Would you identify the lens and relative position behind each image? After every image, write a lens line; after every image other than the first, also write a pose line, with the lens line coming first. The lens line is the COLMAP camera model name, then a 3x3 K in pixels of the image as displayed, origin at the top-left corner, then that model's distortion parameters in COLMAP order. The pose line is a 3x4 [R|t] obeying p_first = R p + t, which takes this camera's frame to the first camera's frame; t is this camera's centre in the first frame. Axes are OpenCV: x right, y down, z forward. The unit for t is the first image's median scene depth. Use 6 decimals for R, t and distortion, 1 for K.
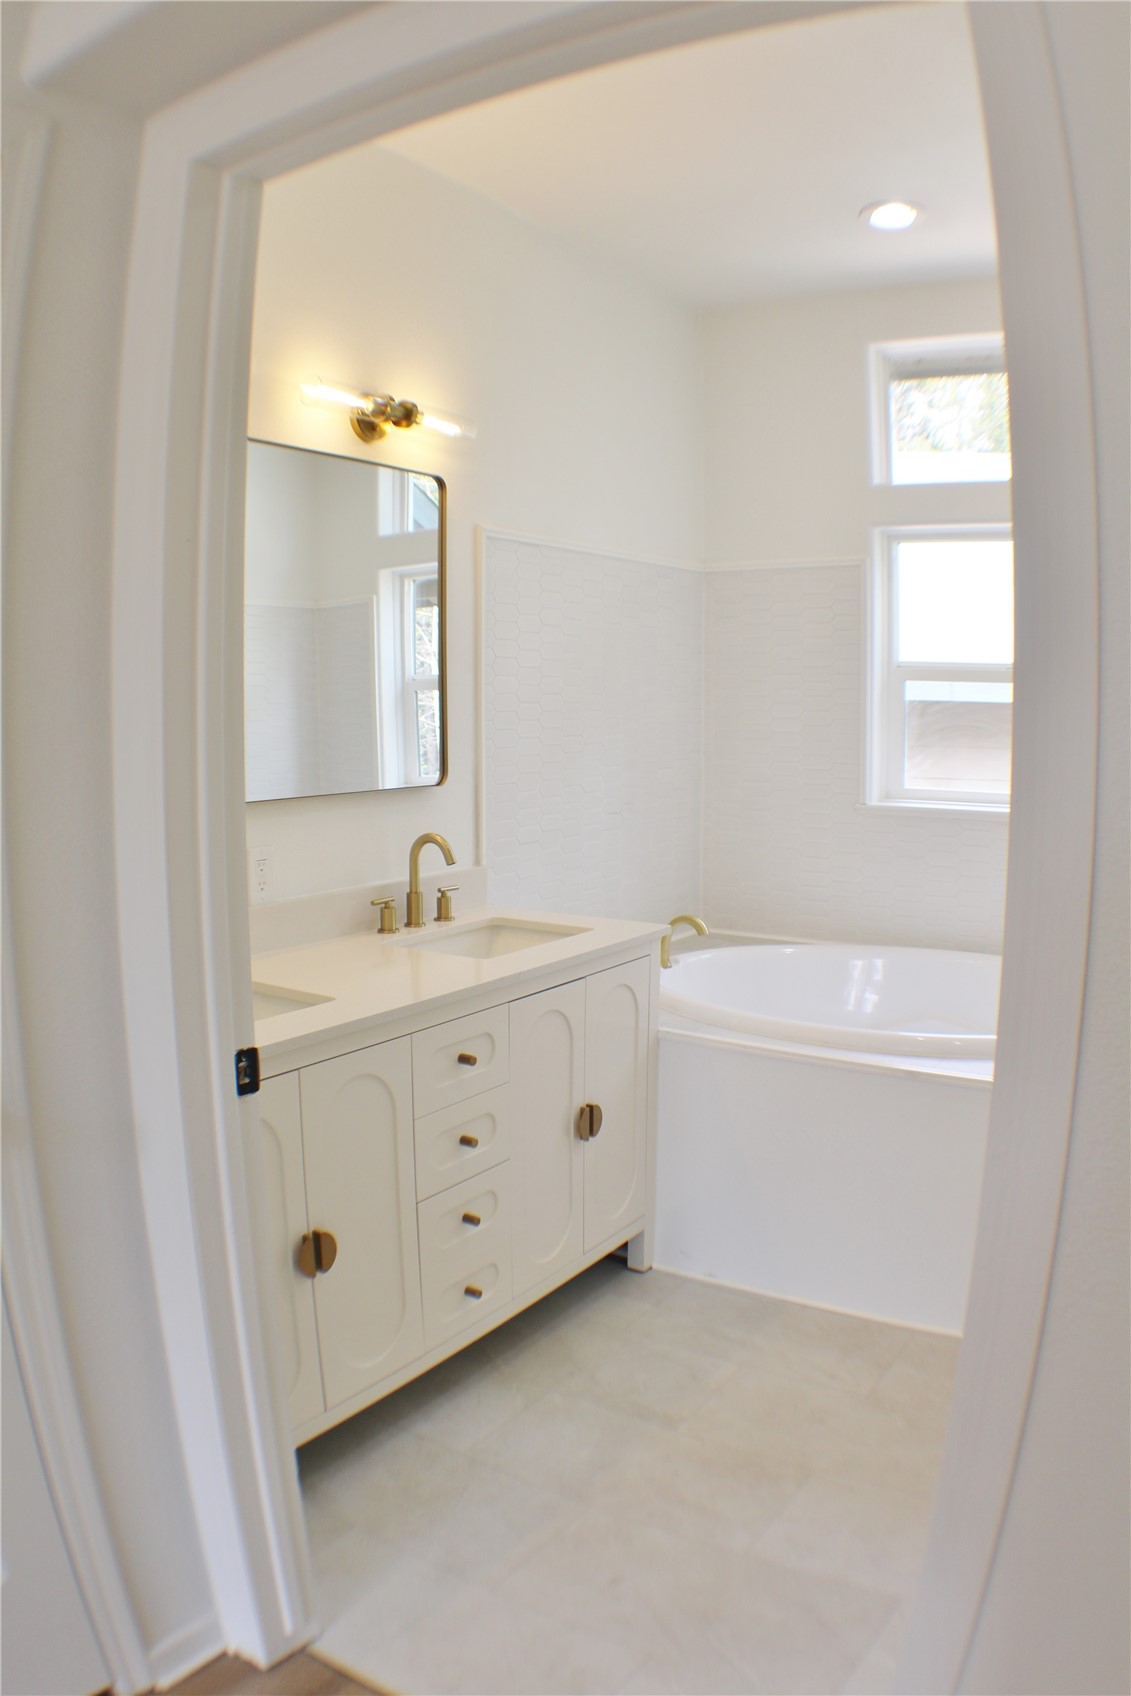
lens RADIAL K [[1269.1, 0, 565.5], [0, 1269.1, 848.0], [0, 0, 1]] dist [-0.295115, 0.005935]
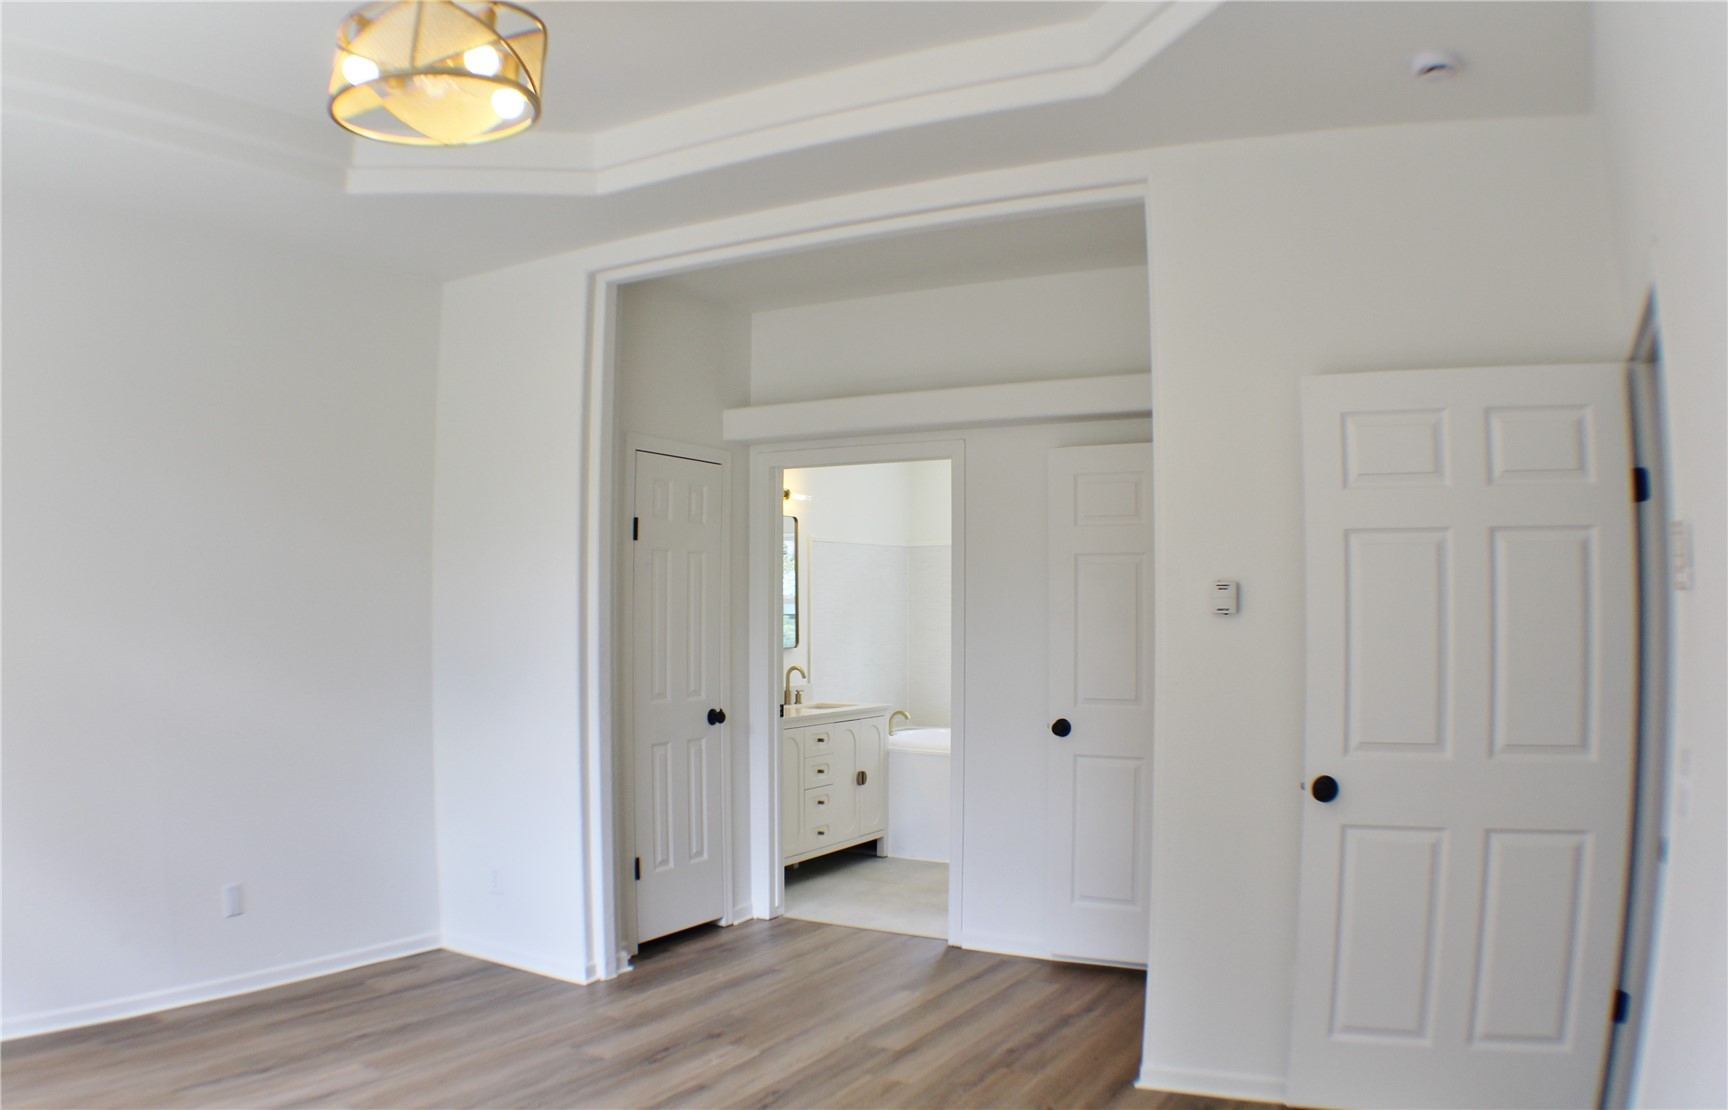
lens RADIAL K [[1327.8, 0, 864.0], [0, 1327.8, 555.0], [0, 0, 1]] dist [-0.000109, -0.000036]
pose [[0.997860, 0.006134, 0.065093, -0.140651], [0.004152, 0.987636, -0.156707, 0.177767], [-0.065249, 0.156642, 0.985498, -1.560959]]
